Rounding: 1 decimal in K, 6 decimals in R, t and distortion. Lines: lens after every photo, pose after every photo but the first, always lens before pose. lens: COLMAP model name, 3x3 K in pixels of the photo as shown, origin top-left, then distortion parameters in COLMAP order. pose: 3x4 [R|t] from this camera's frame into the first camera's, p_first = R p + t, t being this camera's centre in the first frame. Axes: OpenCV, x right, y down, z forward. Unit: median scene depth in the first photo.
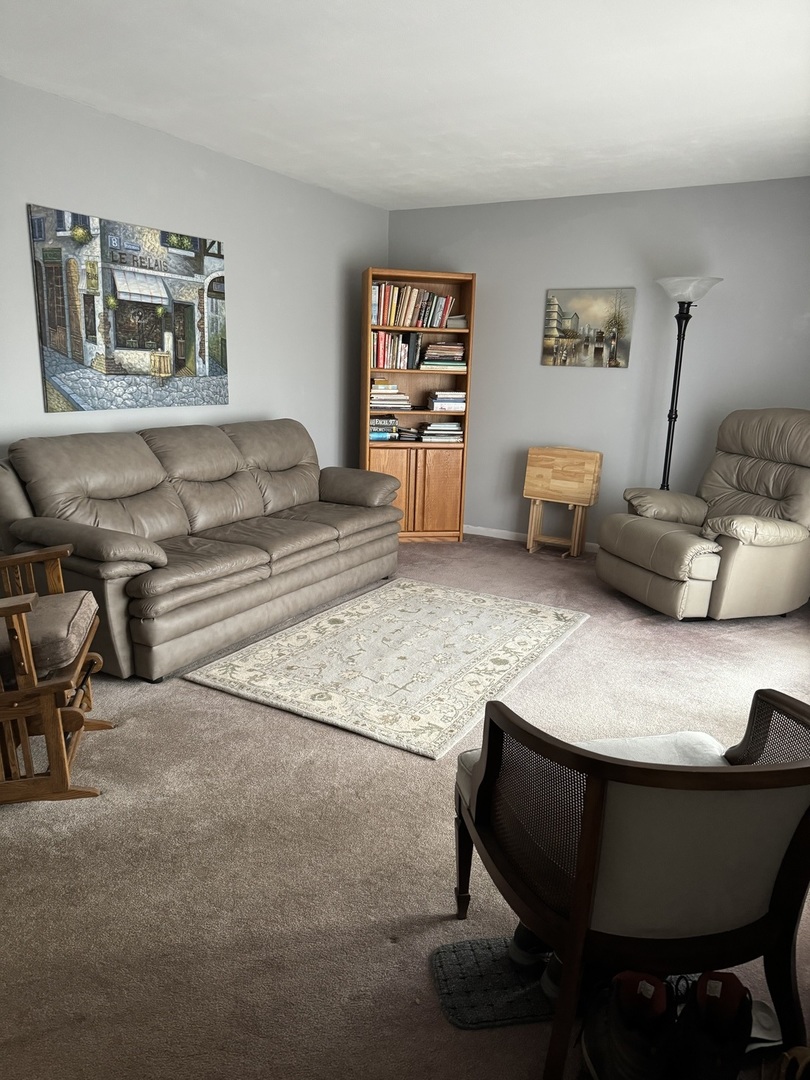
lens RADIAL K [[748.4, 0, 405.0], [0, 748.4, 540.0], [0, 0, 1]] dist [0.179130, -0.232035]
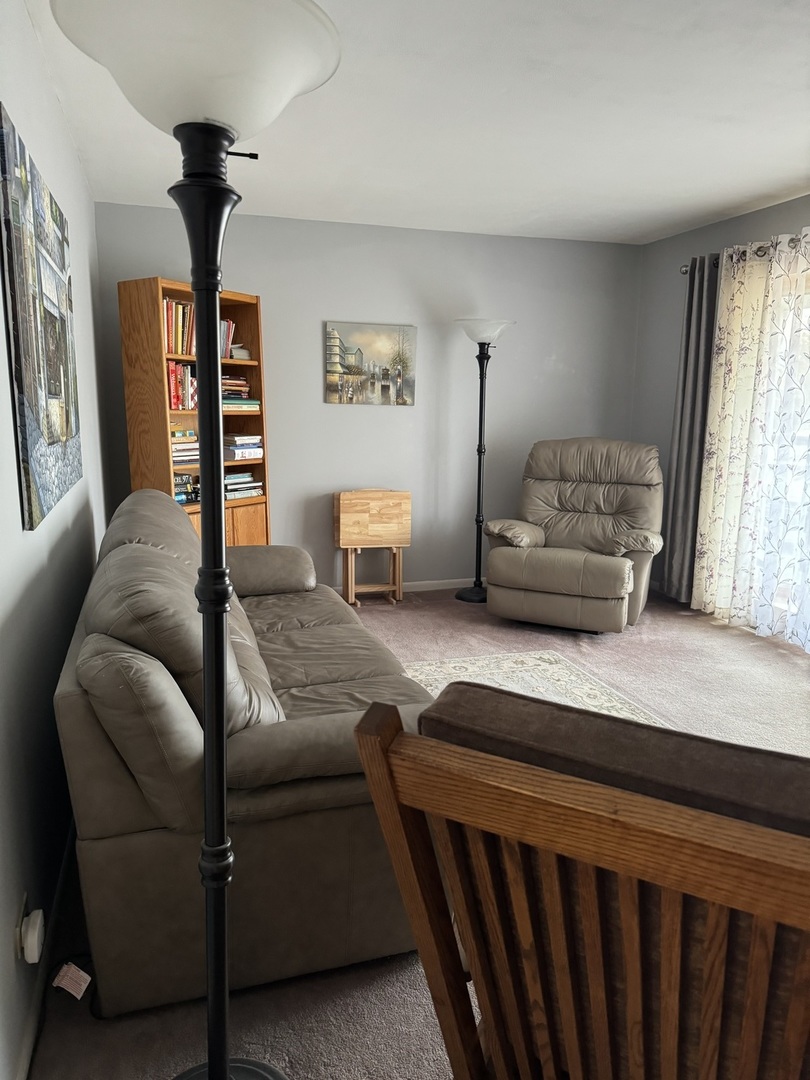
lens RADIAL K [[748.4, 0, 405.0], [0, 748.4, 540.0], [0, 0, 1]] dist [0.179130, -0.232035]
pose [[0.690923, -0.148777, 0.707454, -0.433351], [0.178726, 0.983370, 0.032253, -0.084355], [-0.700488, 0.104156, 0.706023, 0.324136]]
